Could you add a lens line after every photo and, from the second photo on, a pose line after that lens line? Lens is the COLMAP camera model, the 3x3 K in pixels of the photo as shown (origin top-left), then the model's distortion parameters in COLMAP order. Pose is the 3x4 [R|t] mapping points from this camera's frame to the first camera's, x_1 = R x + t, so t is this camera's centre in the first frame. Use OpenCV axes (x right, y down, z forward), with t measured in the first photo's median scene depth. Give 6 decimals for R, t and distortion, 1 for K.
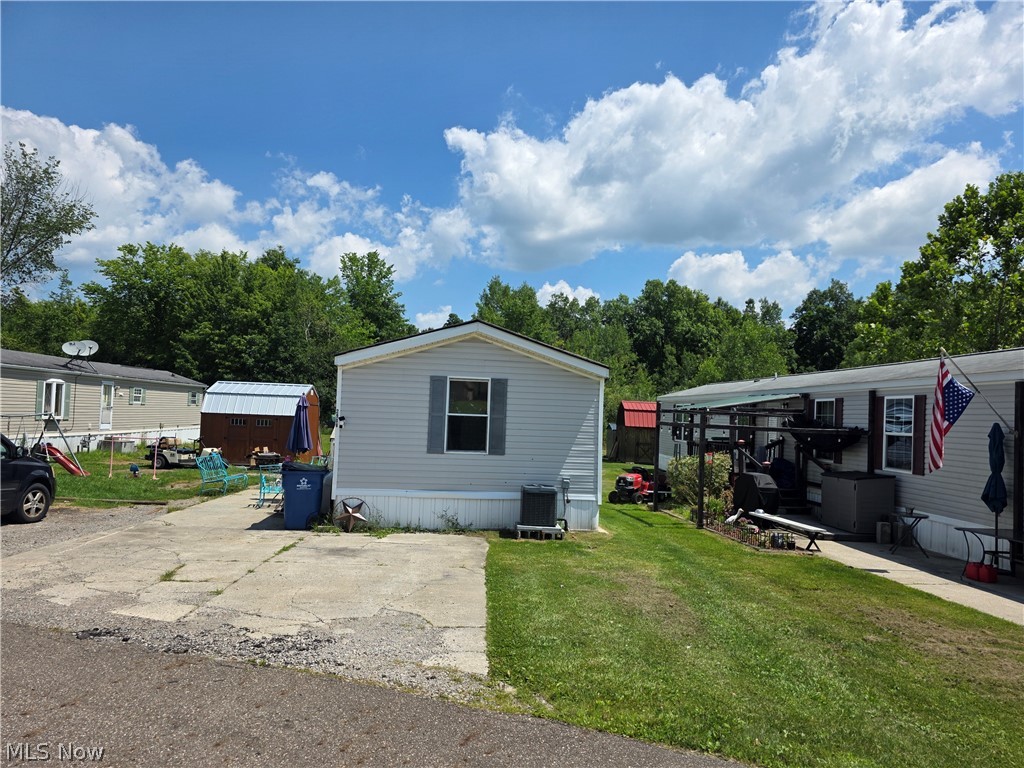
lens RADIAL K [[685.1, 0, 508.4], [0, 685.1, 385.3], [0, 0, 1]] dist [0.086762, -0.100972]
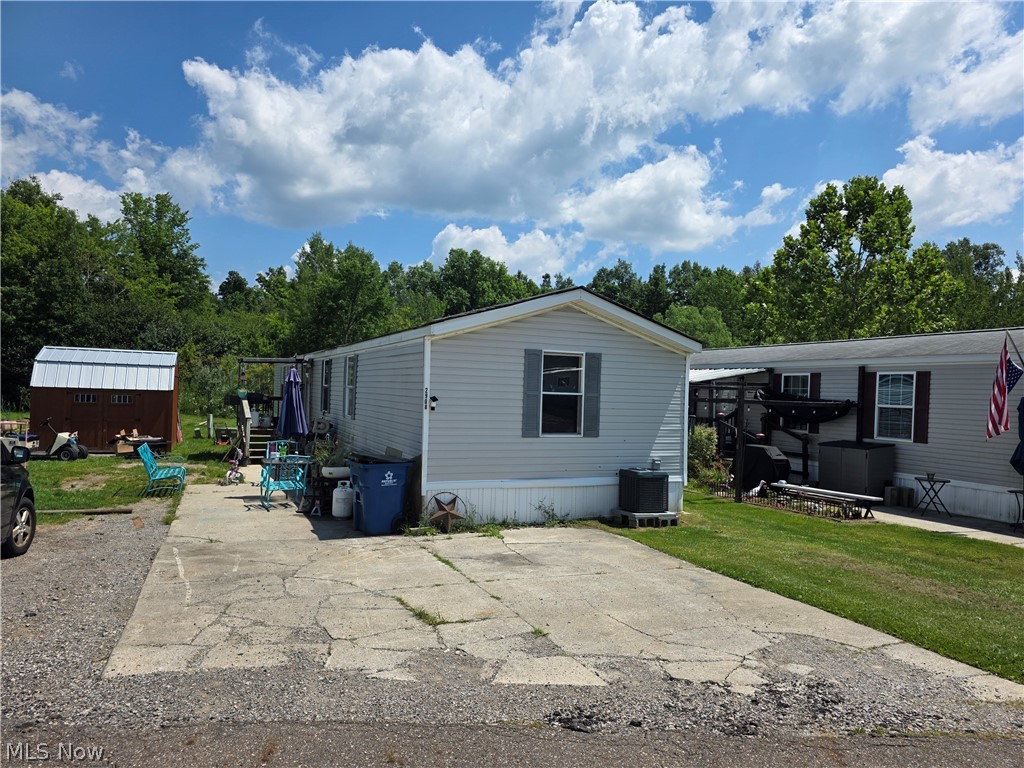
lens RADIAL K [[690.7, 0, 512.0], [0, 690.7, 384.0], [0, 0, 1]] dist [0.068854, -0.057117]
pose [[0.942847, -0.003275, 0.333211, -0.397289], [-0.011365, 0.999054, 0.041978, -0.005513], [-0.333033, -0.043366, 0.941917, 0.166655]]
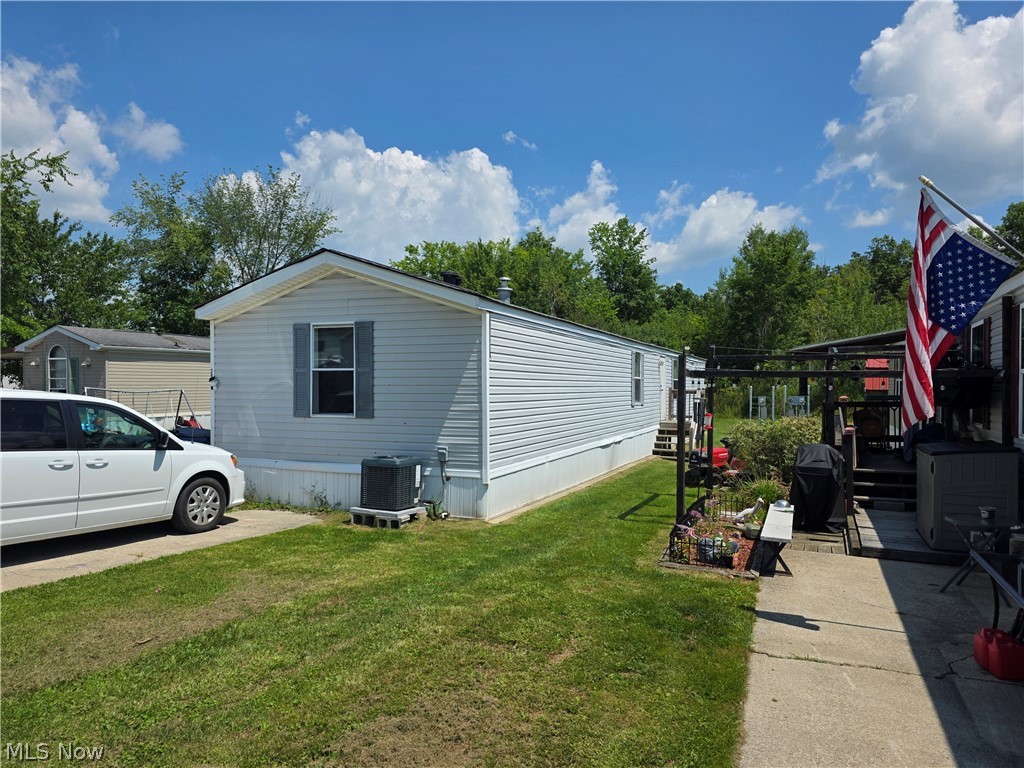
lens RADIAL K [[685.1, 0, 508.4], [0, 685.1, 385.3], [0, 0, 1]] dist [0.086762, -0.100972]
pose [[0.885204, -0.035604, -0.463839, 0.472274], [0.049894, 0.998582, 0.018567, 0.053970], [0.462520, -0.039578, 0.885725, 0.353187]]
